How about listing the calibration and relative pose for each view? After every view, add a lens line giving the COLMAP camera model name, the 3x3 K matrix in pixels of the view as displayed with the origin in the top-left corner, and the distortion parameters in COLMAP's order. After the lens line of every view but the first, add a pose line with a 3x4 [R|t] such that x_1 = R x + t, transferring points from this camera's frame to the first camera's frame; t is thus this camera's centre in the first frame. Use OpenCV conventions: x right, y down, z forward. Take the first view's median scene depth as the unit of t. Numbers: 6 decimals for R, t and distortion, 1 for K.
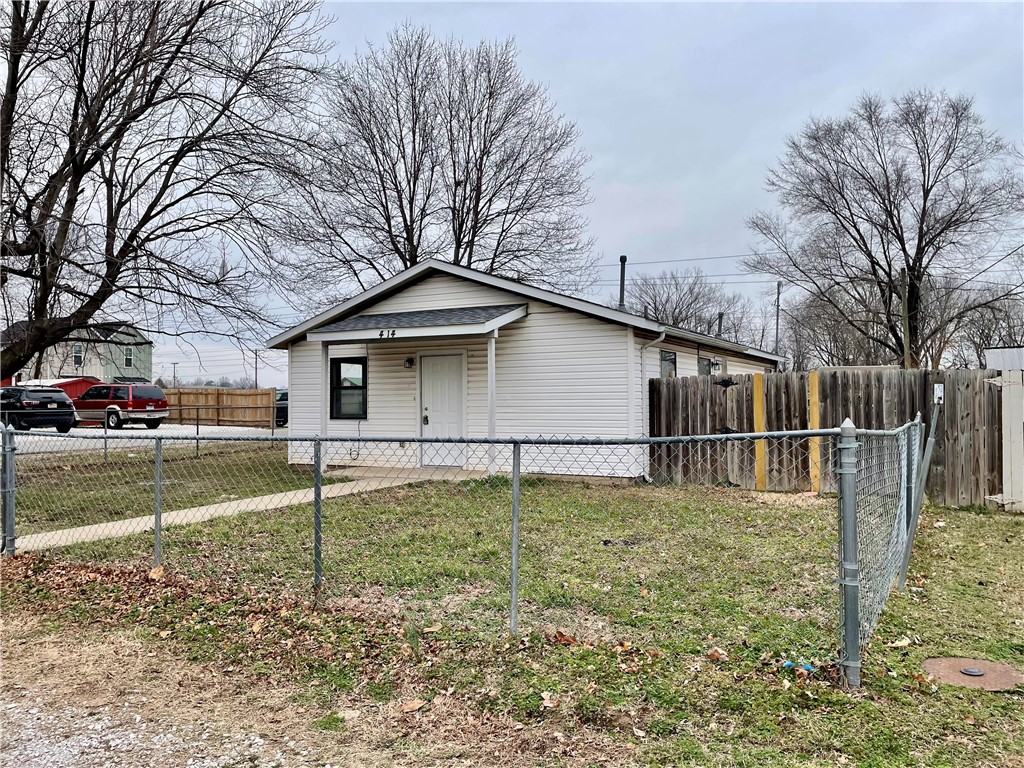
lens RADIAL K [[770.0, 0, 515.4], [0, 770.0, 389.6], [0, 0, 1]] dist [0.103230, -0.144683]
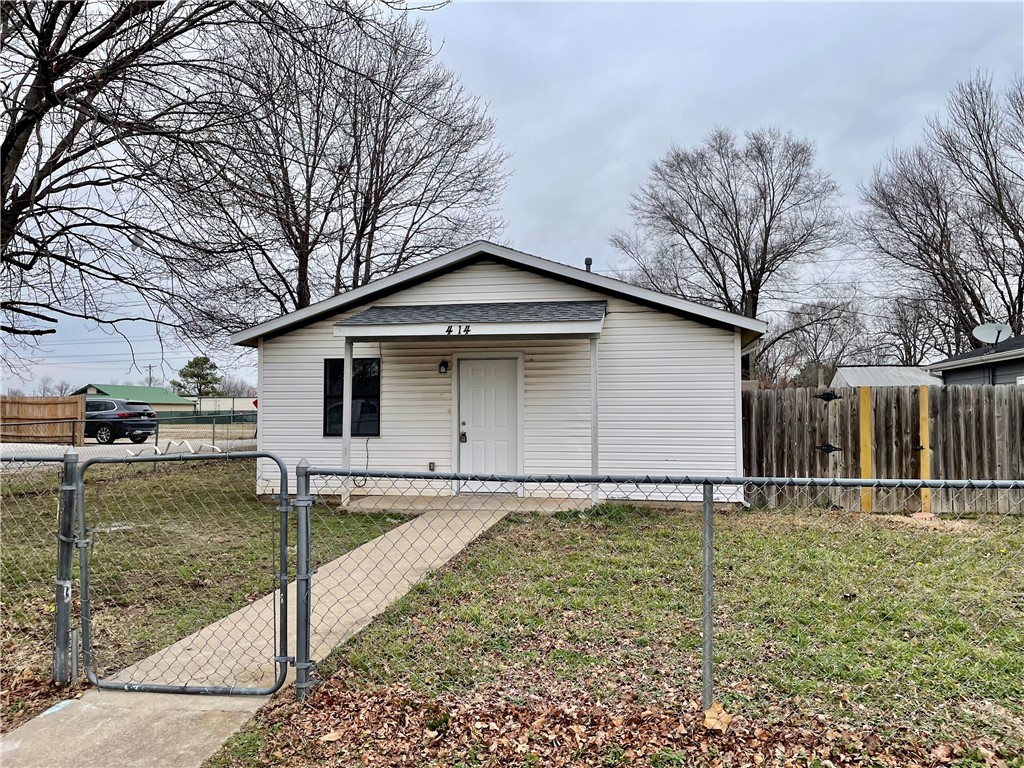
lens RADIAL K [[770.0, 0, 515.4], [0, 770.0, 389.6], [0, 0, 1]] dist [0.103230, -0.144683]
pose [[0.951539, 0.015117, 0.307156, -0.329720], [-0.009974, 0.999783, -0.018309, 0.003585], [-0.307366, 0.014358, 0.951483, 0.206980]]
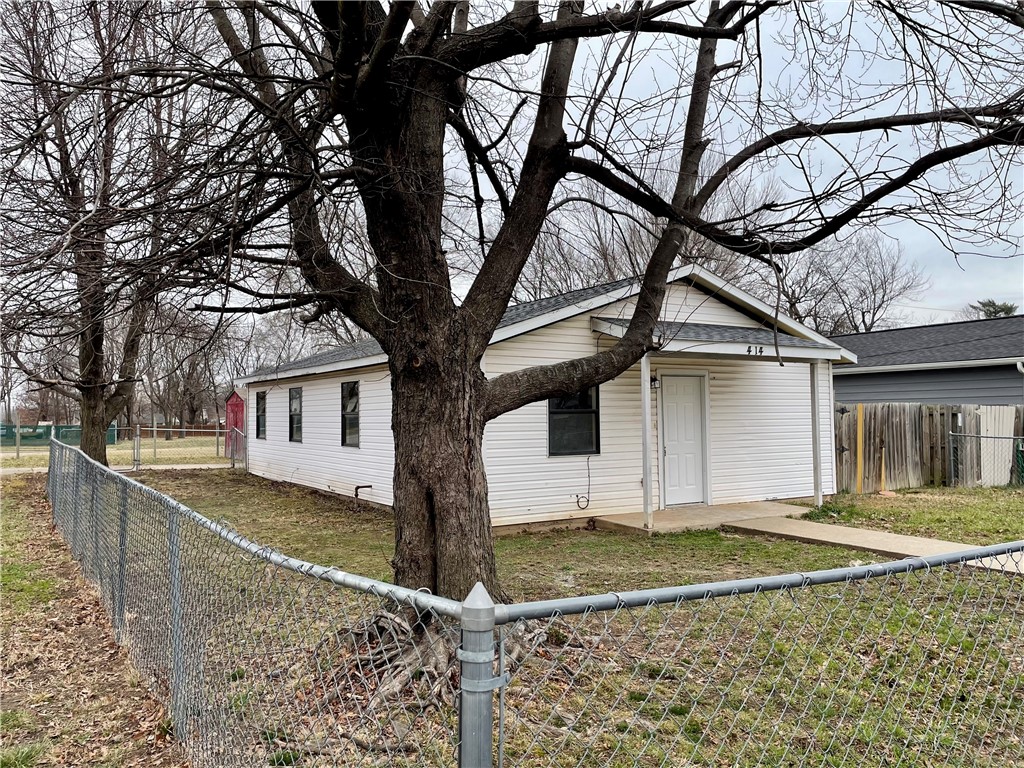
lens RADIAL K [[770.0, 0, 515.4], [0, 770.0, 389.6], [0, 0, 1]] dist [0.103230, -0.144683]
pose [[0.494139, 0.032351, 0.868781, -0.971606], [-0.005532, 0.999404, -0.034069, 0.001868], [-0.869365, 0.012029, 0.494024, 0.751071]]
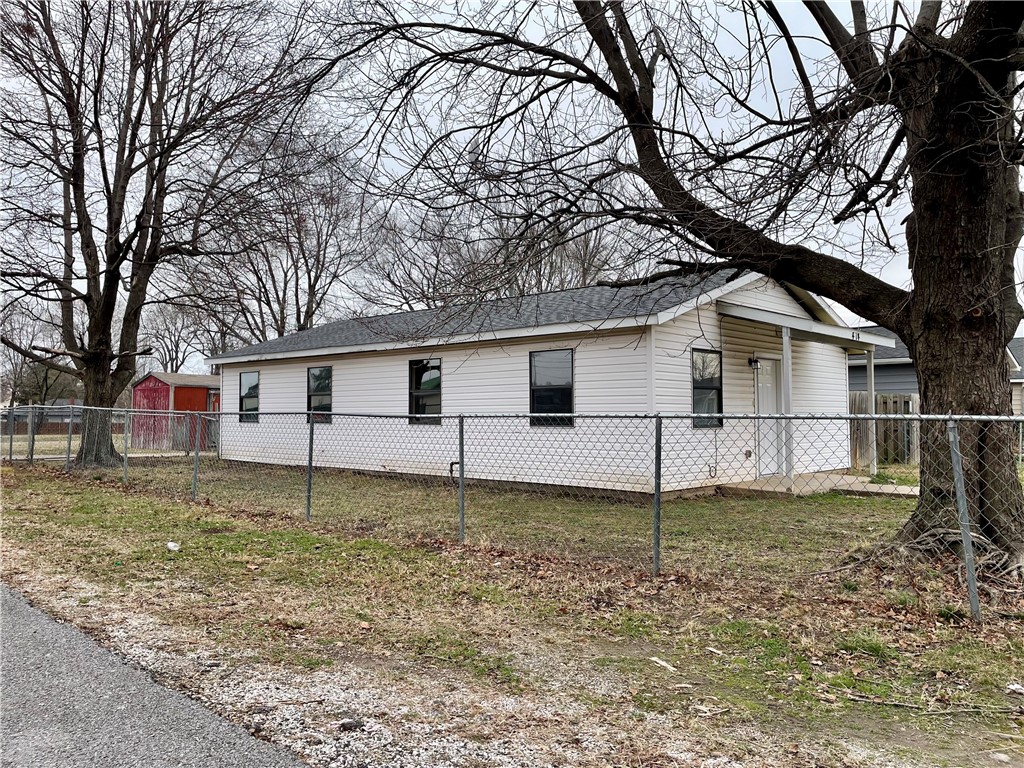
lens RADIAL K [[770.0, 0, 515.4], [0, 770.0, 389.6], [0, 0, 1]] dist [0.103230, -0.144683]
pose [[0.262040, 0.039579, 0.964245, -1.144221], [-0.013181, 0.999212, -0.037433, 0.036135], [-0.964967, -0.002901, 0.262355, 1.085235]]
